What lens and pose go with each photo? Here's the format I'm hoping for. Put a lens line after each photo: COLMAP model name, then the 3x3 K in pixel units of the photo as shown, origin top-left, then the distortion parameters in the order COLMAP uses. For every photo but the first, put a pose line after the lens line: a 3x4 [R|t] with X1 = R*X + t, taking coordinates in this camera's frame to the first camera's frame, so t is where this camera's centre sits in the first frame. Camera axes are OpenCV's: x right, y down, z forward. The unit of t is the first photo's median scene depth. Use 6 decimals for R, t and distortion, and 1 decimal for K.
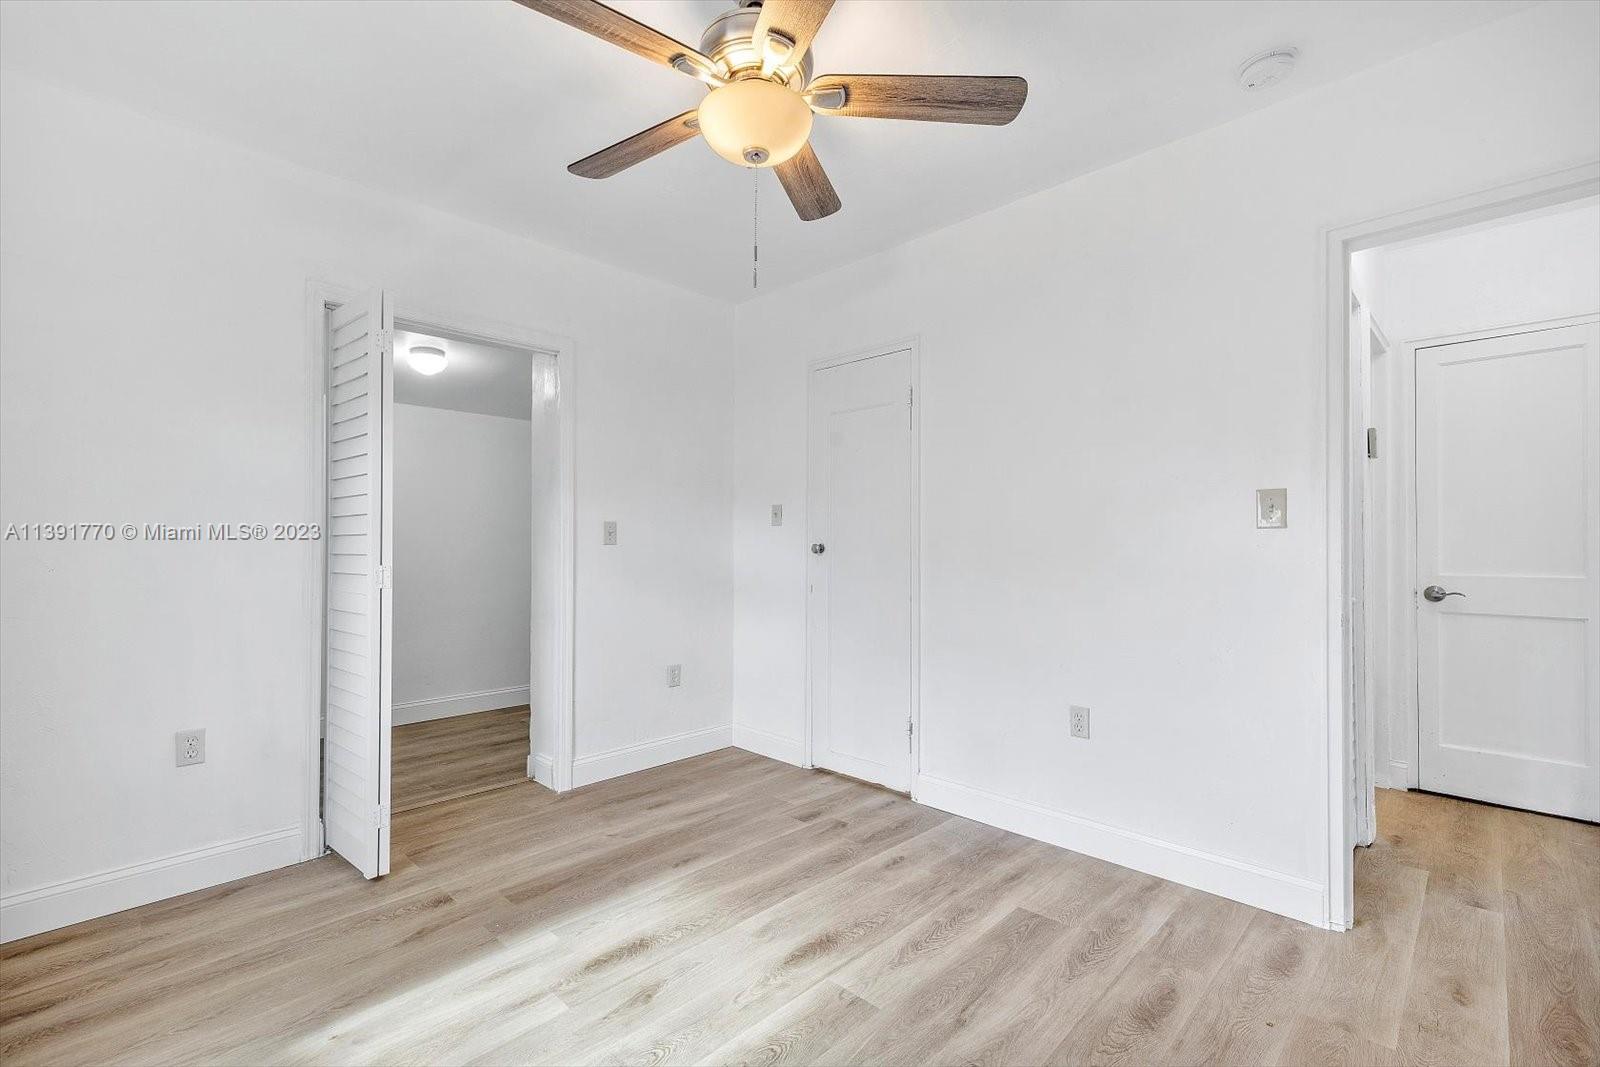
lens RADIAL K [[687.2, 0, 802.7], [0, 687.2, 538.8], [0, 0, 1]] dist [0.001106, 0.000009]
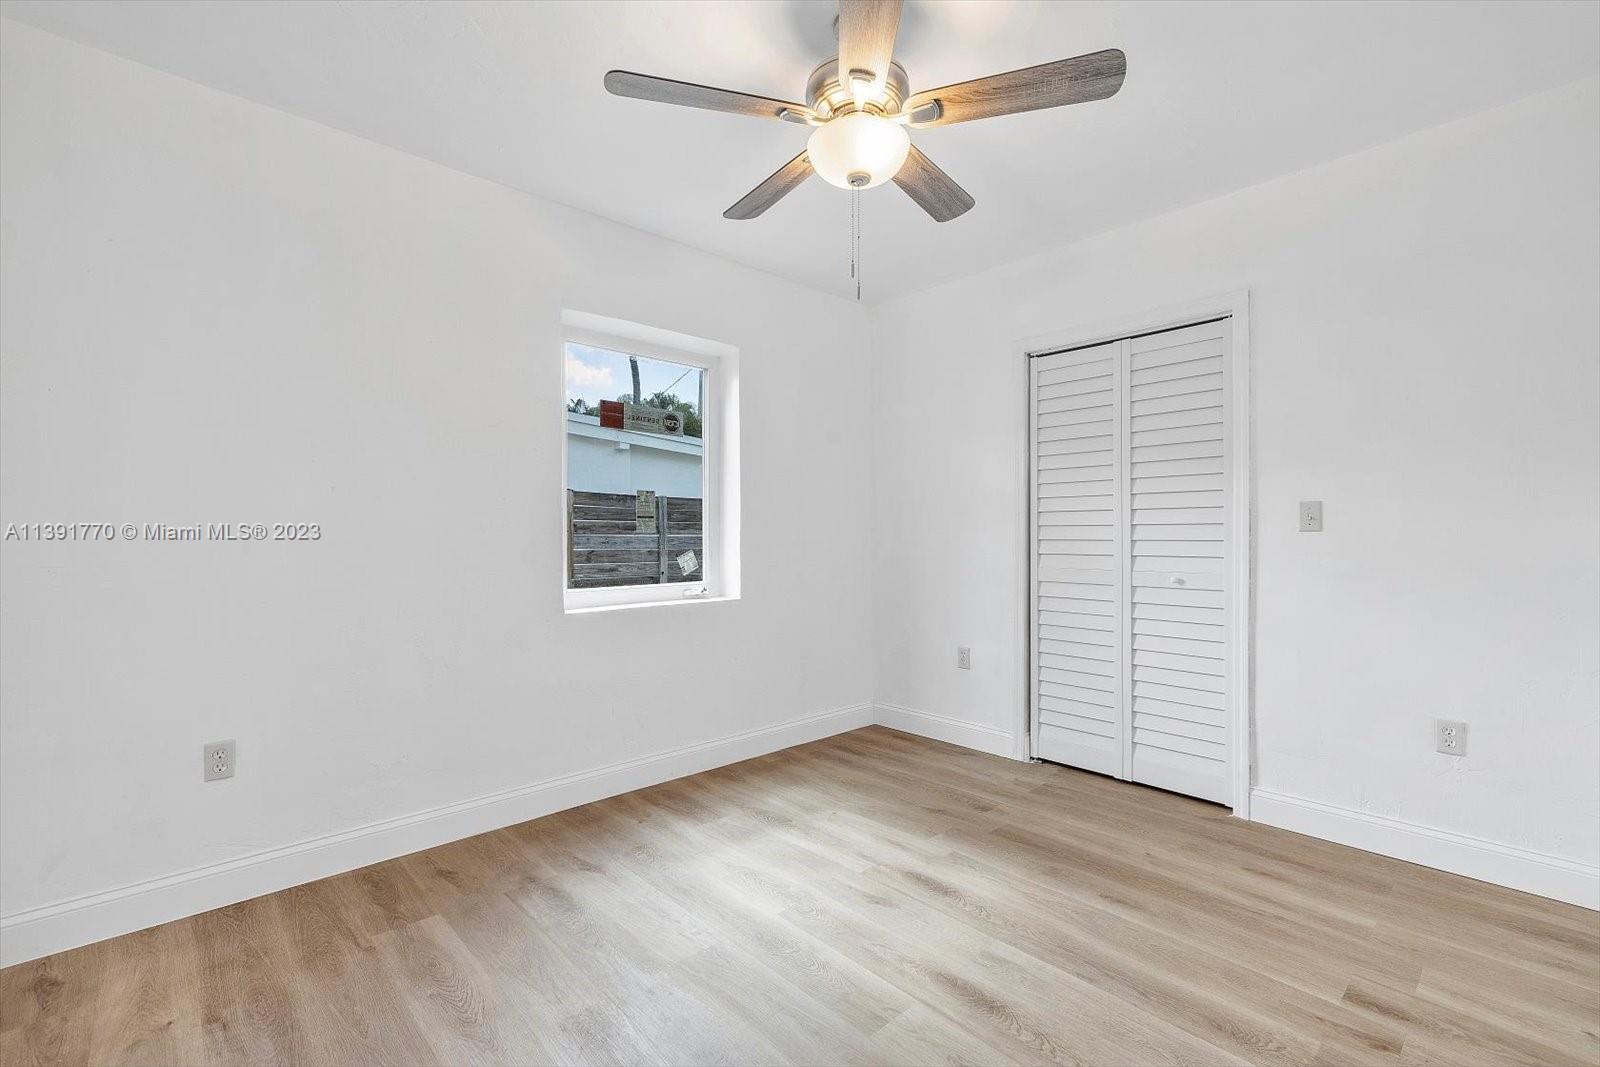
lens RADIAL K [[687.2, 0, 802.8], [0, 687.2, 533.1], [0, 0, 1]] dist [0.001106, 0.000009]
pose [[-0.034607, 0.000820, -0.999401, 0.674530], [0.014770, 0.999891, 0.000309, 0.002516], [0.999292, -0.014750, -0.034615, 0.616385]]
